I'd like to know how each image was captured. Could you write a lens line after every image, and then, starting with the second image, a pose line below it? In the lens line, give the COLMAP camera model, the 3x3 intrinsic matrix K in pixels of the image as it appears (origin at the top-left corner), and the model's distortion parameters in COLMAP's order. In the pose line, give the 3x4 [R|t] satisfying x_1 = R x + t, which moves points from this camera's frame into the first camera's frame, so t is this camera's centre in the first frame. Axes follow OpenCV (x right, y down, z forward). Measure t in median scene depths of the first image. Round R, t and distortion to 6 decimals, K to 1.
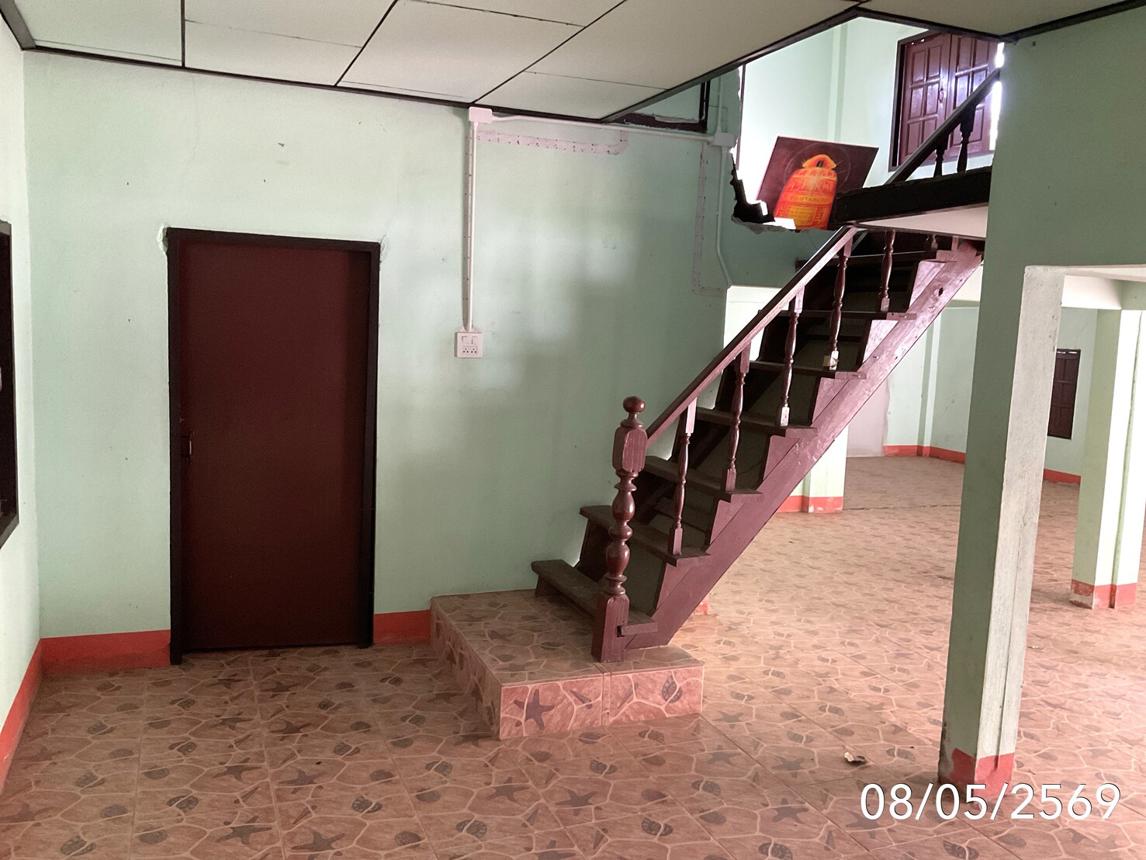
lens RADIAL K [[972.0, 0, 574.2], [0, 972.0, 428.5], [0, 0, 1]] dist [0.014187, -0.001786]
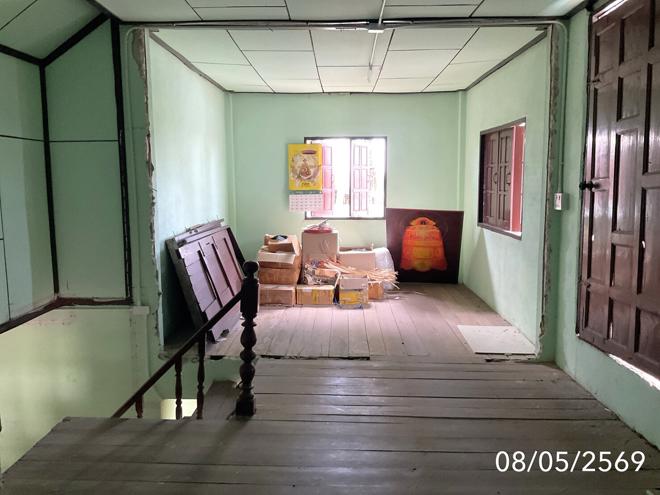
lens RADIAL K [[559.8, 0, 328.7], [0, 559.8, 246.5], [0, 0, 1]] dist [0.014187, -0.001786]
pose [[0.917612, 0.008967, -0.397377, 0.756682], [-0.009064, 0.999958, 0.001634, -0.397464], [0.397374, 0.002102, 0.917654, 0.324268]]
